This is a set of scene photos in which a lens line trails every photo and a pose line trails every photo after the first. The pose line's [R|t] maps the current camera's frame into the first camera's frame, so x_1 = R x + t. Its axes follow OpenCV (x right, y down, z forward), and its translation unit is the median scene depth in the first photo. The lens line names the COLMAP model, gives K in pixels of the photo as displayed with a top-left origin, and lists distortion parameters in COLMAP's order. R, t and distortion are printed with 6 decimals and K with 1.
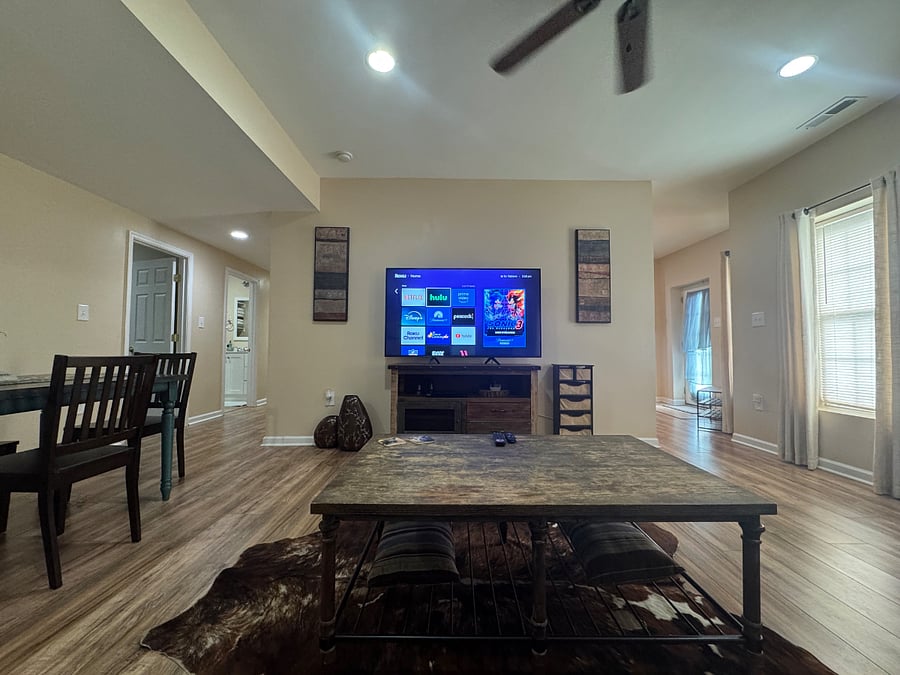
lens RADIAL K [[357.7, 0, 450.0], [0, 357.7, 337.5], [0, 0, 1]] dist [-0.002285, 0.000288]
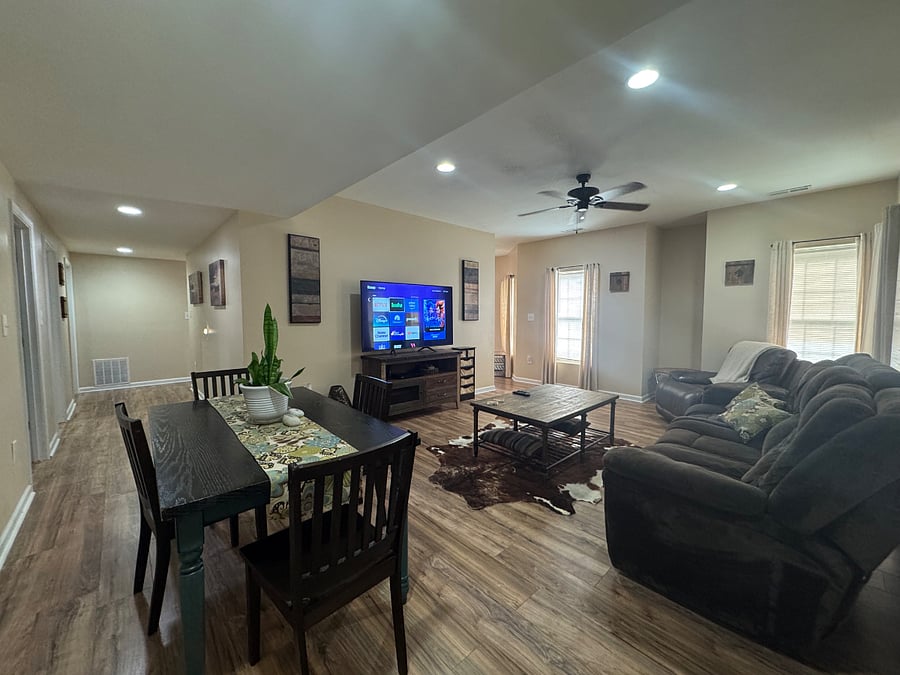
lens RADIAL K [[357.7, 0, 450.0], [0, 357.7, 337.5], [0, 0, 1]] dist [-0.002285, 0.000288]
pose [[0.733891, -0.050336, 0.677399, -0.802804], [-0.021786, 0.994993, 0.097539, -0.126262], [-0.678917, -0.086341, 0.729120, -0.125048]]
